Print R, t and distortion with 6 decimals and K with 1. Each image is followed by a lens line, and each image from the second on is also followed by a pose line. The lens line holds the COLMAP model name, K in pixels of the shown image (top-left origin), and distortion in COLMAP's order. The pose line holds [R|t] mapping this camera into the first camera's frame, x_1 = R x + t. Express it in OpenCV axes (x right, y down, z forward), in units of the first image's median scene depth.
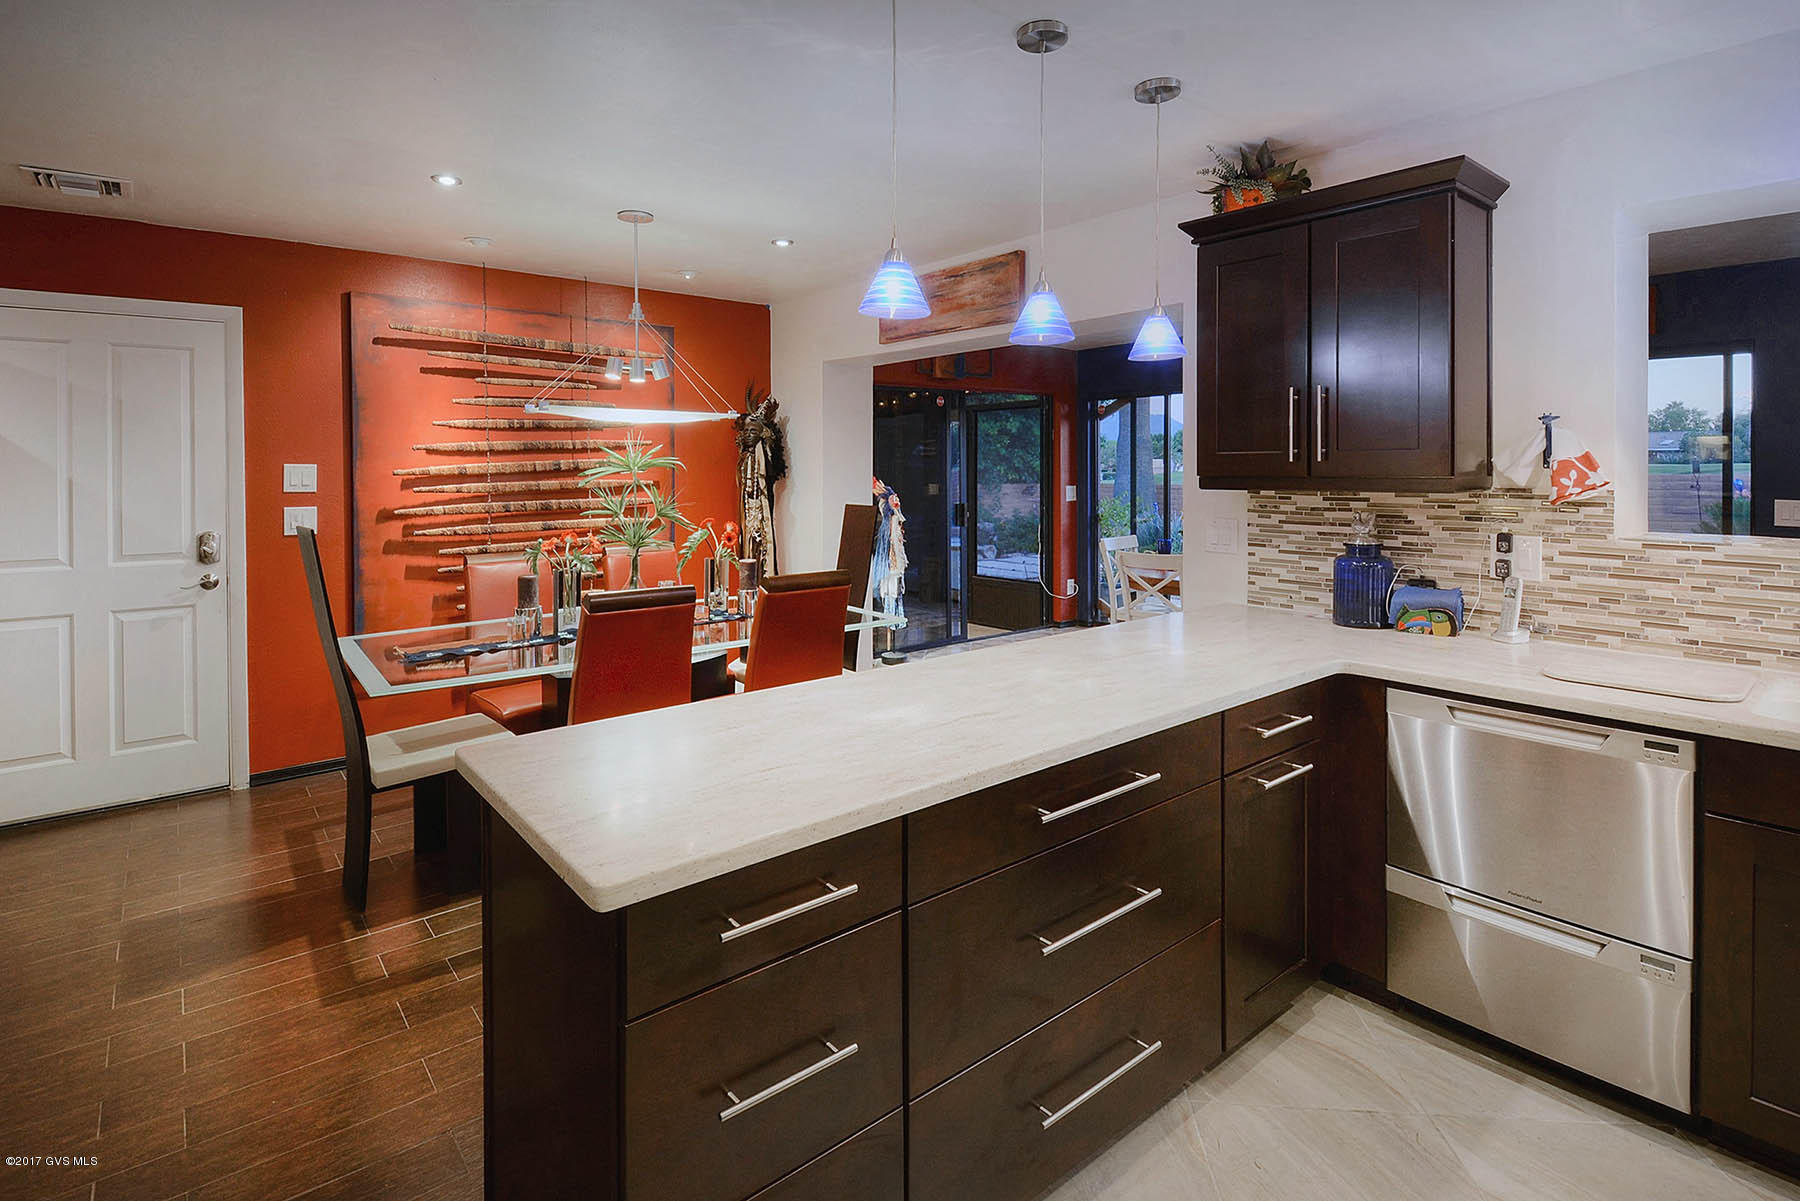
lens RADIAL K [[874.4, 0, 900.1], [0, 874.4, 610.0], [0, 0, 1]] dist [-0.019940, -0.000254]
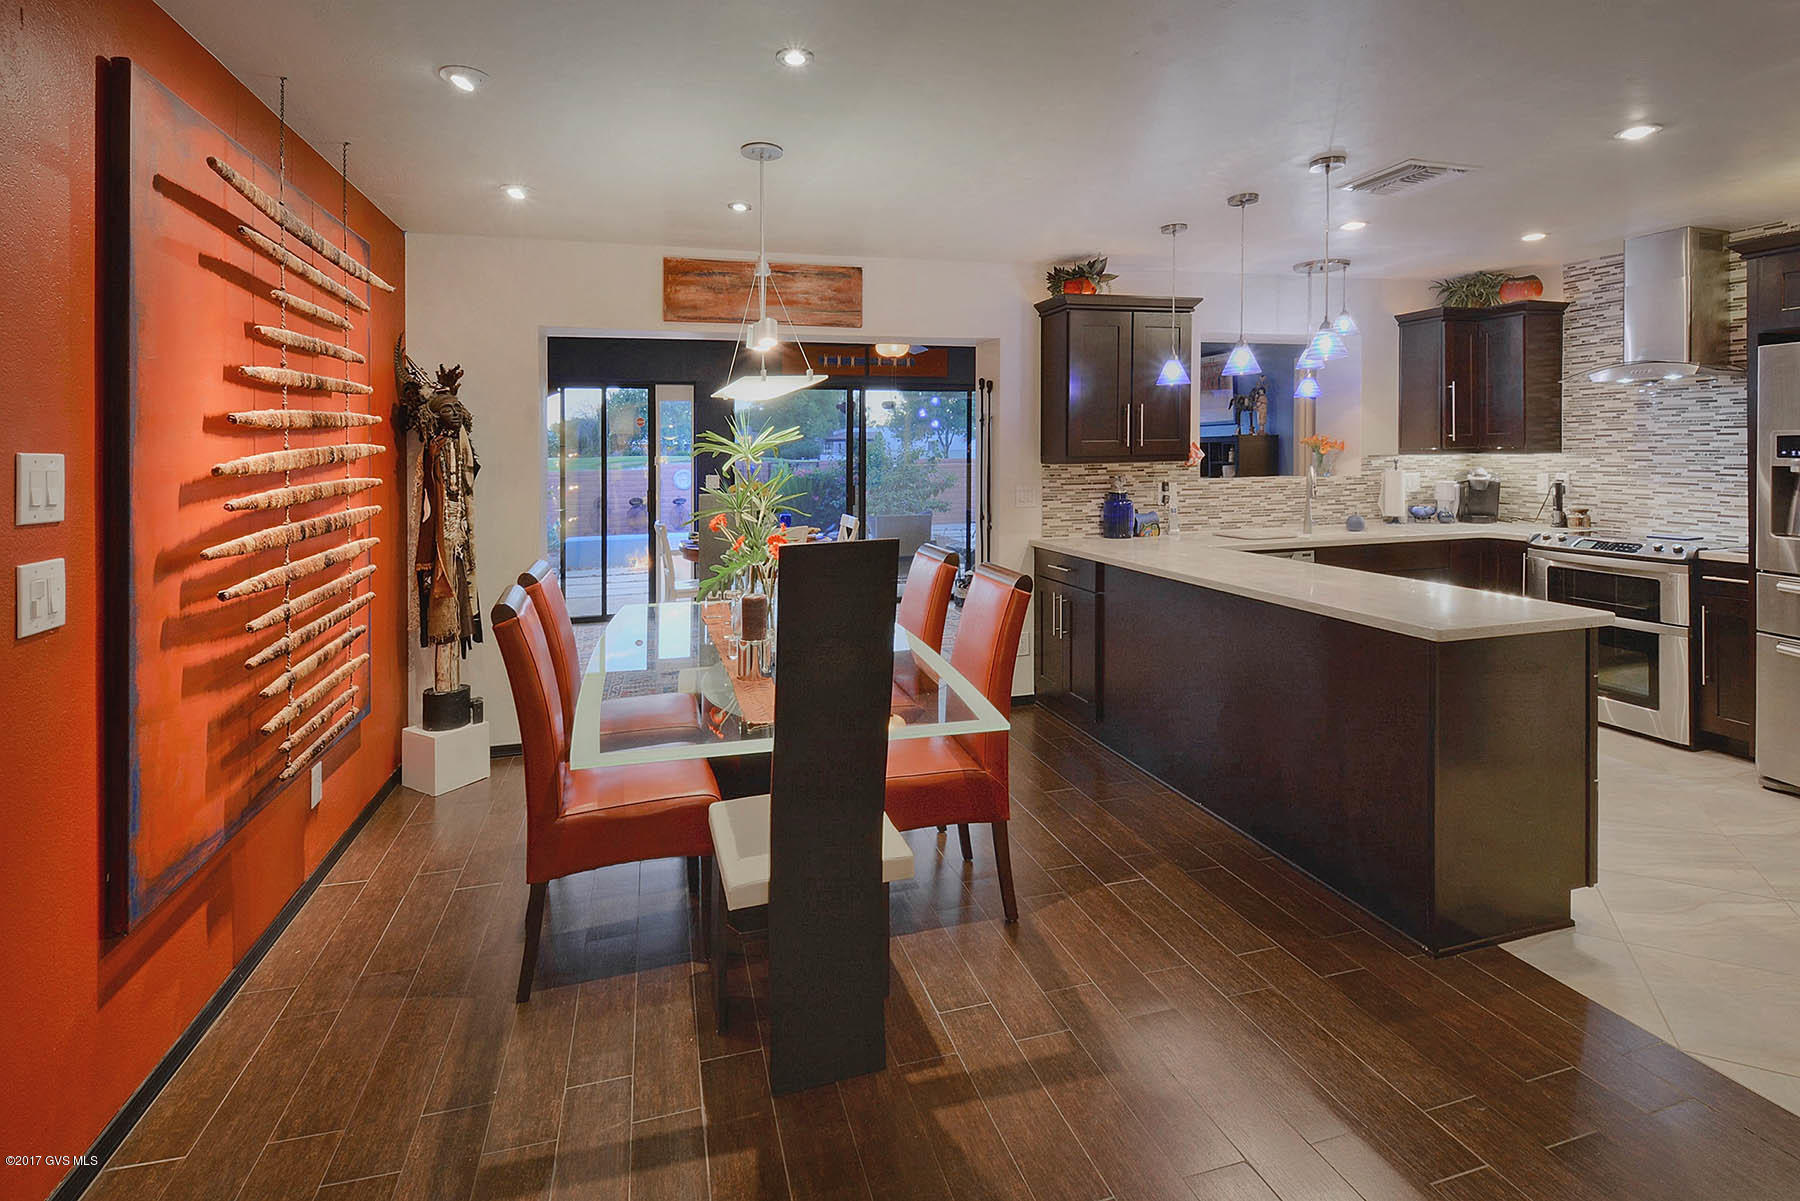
lens RADIAL K [[856.6, 0, 900.0], [0, 856.6, 600.5], [0, 0, 1]] dist [-0.018515, -0.000289]
pose [[0.394599, -0.159145, 0.904967, -1.249417], [0.159111, 0.981843, 0.103286, -0.108586], [-0.904973, 0.103234, 0.412756, 0.686978]]
